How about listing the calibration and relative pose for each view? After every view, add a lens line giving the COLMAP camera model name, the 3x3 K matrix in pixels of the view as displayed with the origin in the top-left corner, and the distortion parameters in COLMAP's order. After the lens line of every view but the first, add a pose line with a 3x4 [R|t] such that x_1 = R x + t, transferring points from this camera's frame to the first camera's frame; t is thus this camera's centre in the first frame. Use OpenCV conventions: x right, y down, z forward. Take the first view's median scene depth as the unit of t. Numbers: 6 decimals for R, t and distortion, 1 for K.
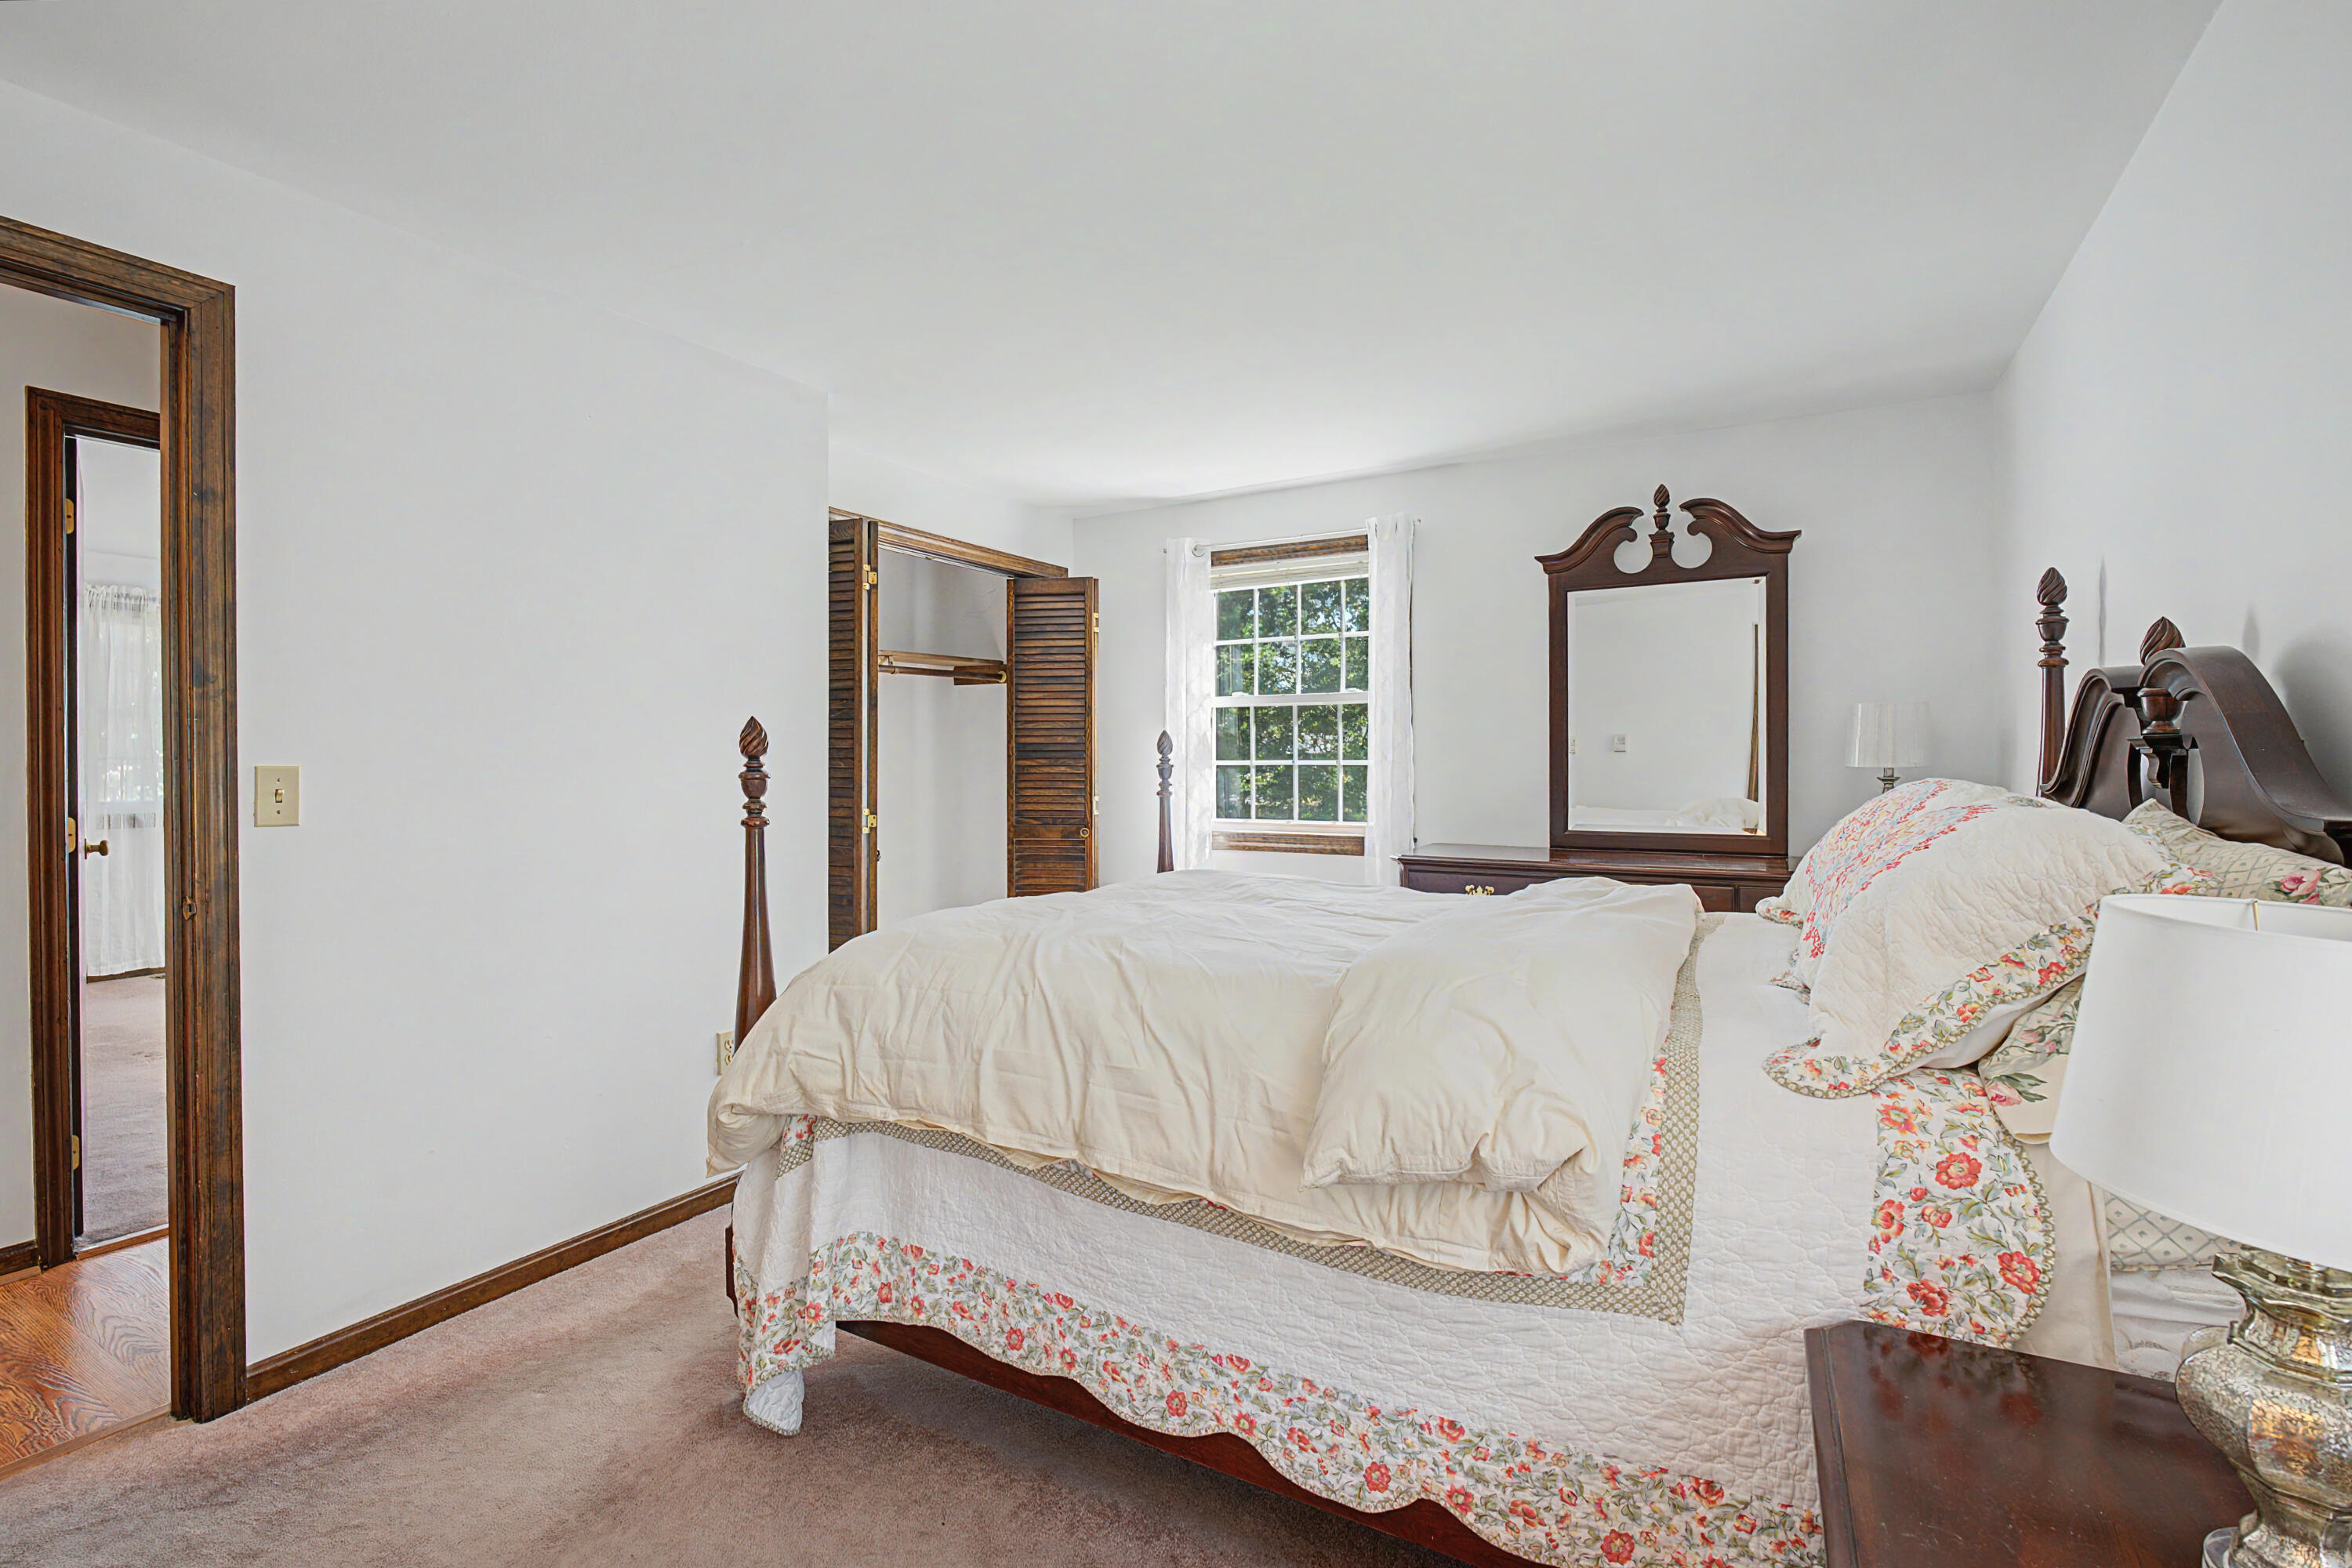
lens RADIAL K [[1089.3, 0, 1166.3], [0, 1089.3, 747.4], [0, 0, 1]] dist [-0.016436, -0.000099]
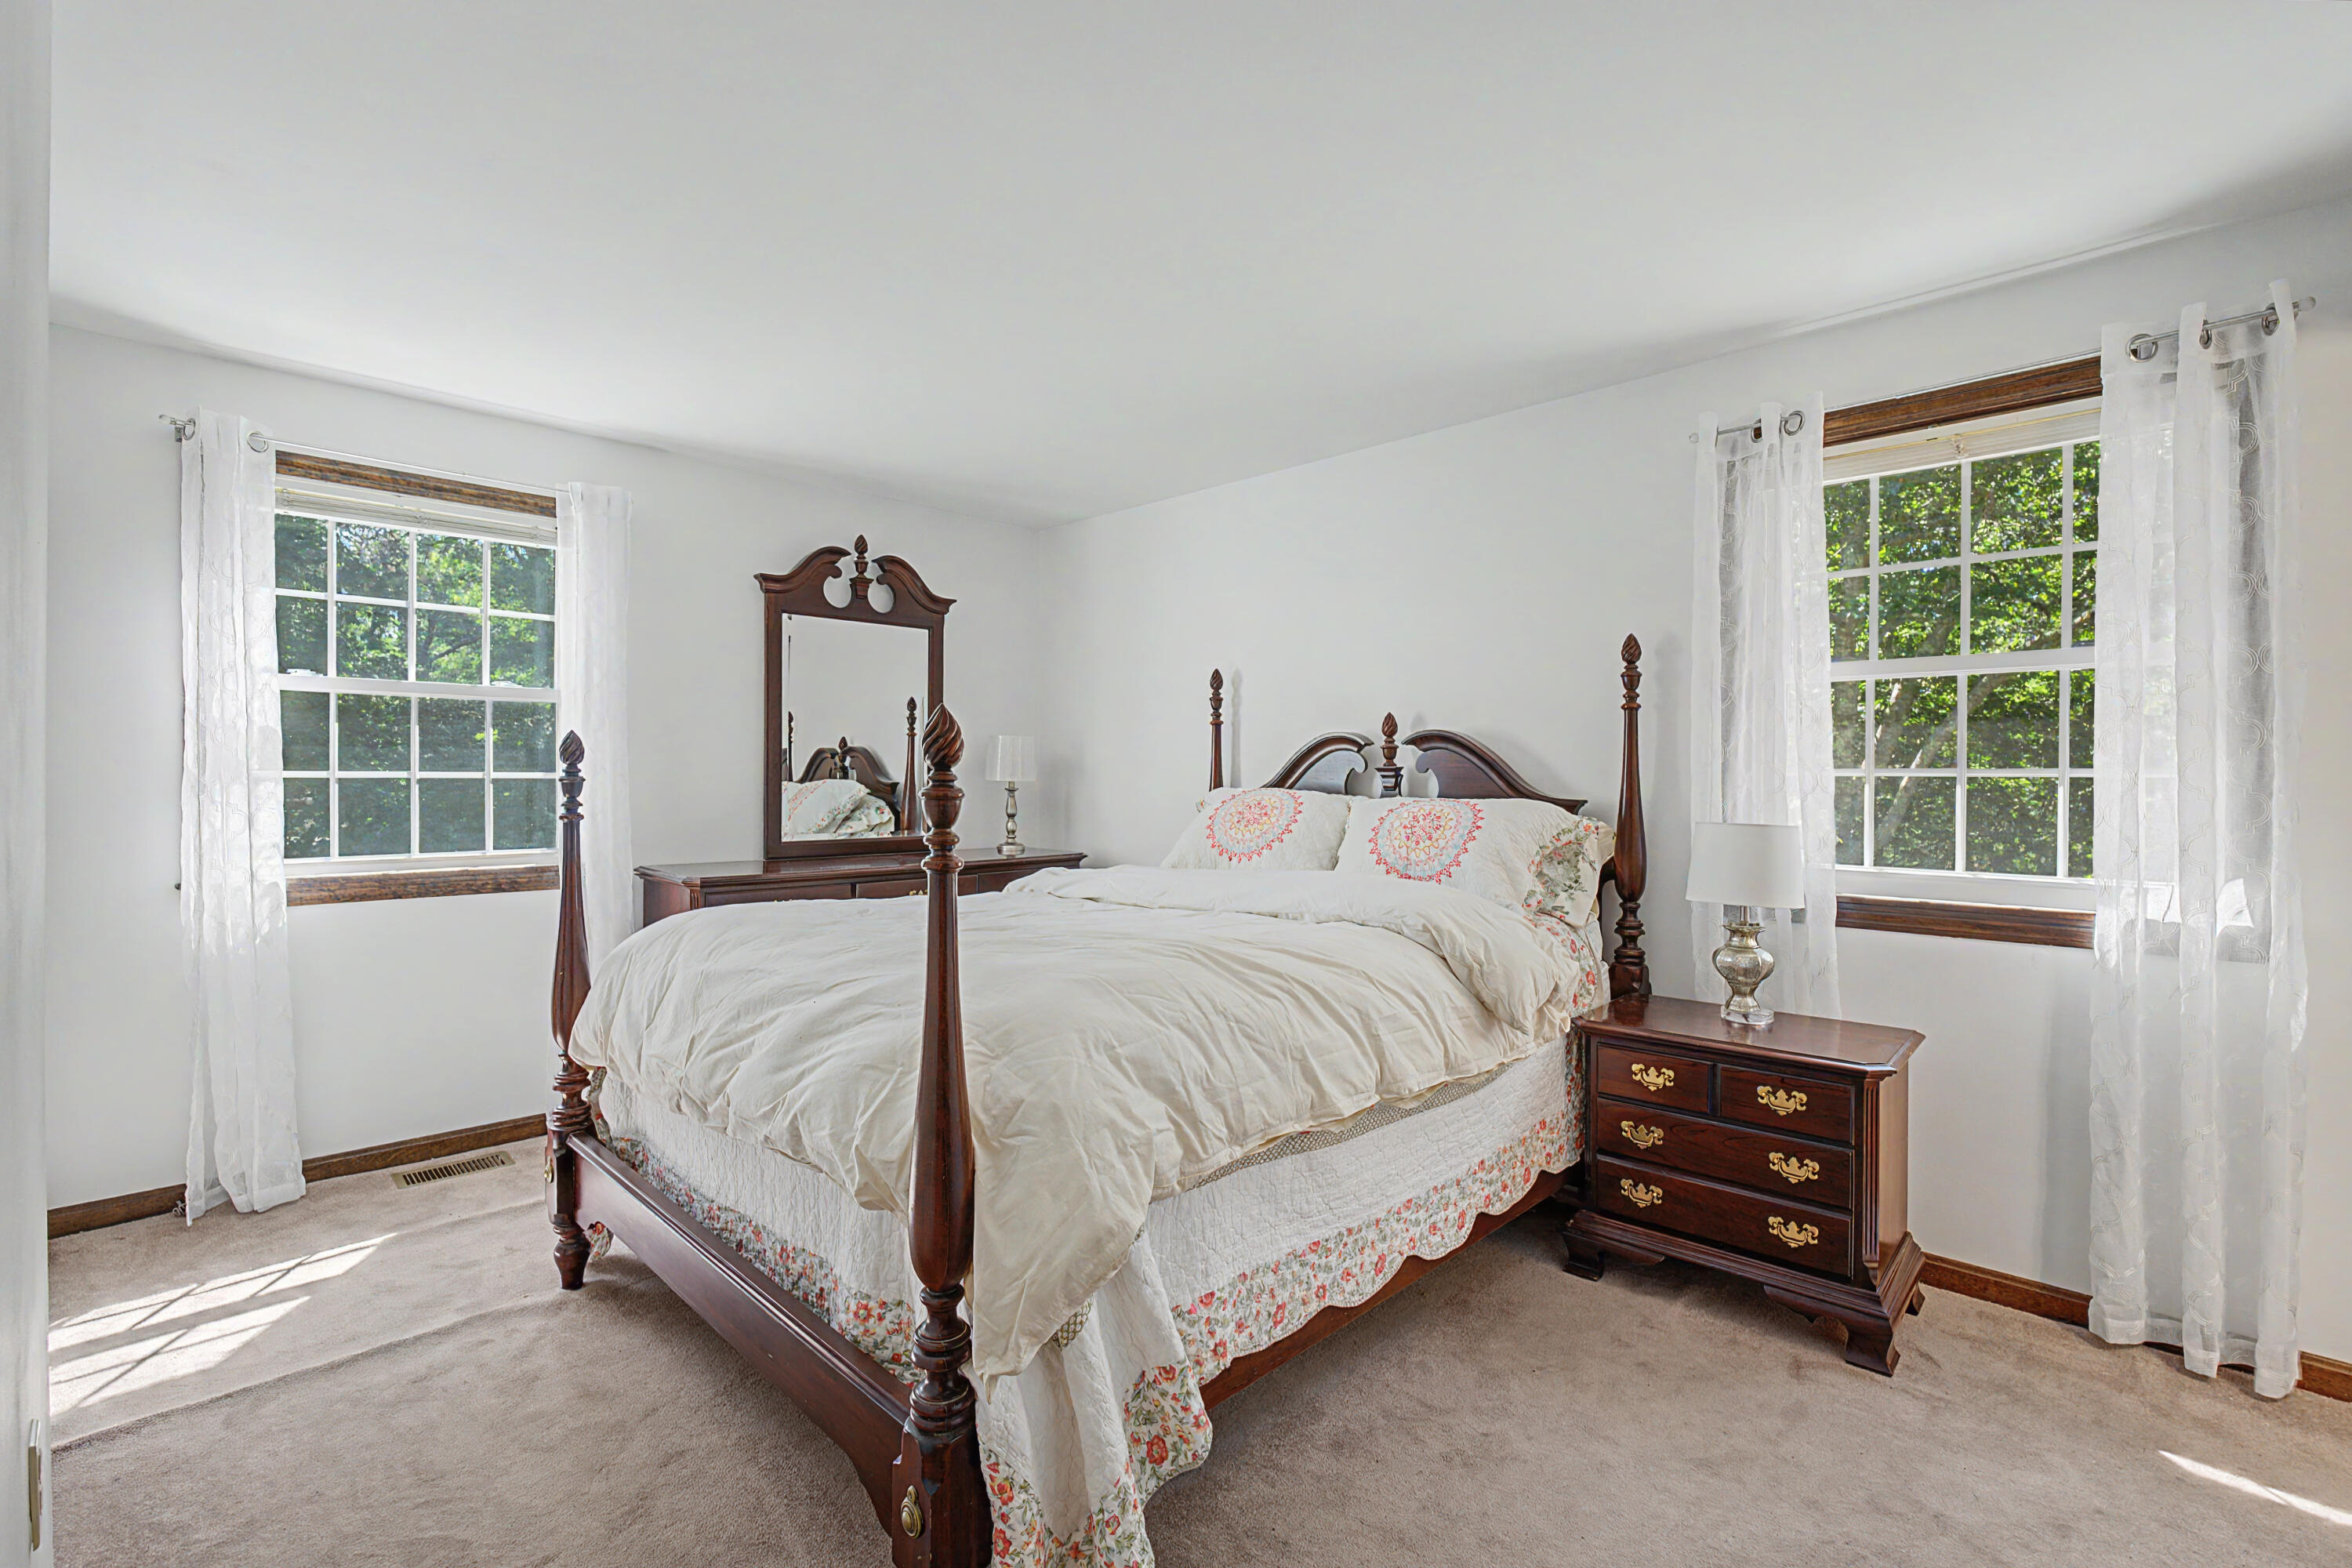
lens RADIAL K [[1068.9, 0, 1179.5], [0, 1068.9, 772.8], [0, 0, 1]] dist [-0.004799, 0.000256]
pose [[0.228372, 0.007514, 0.973545, -0.565005], [-0.017695, 0.999837, -0.003566, 0.007161], [-0.973413, -0.016413, 0.228468, 0.408258]]
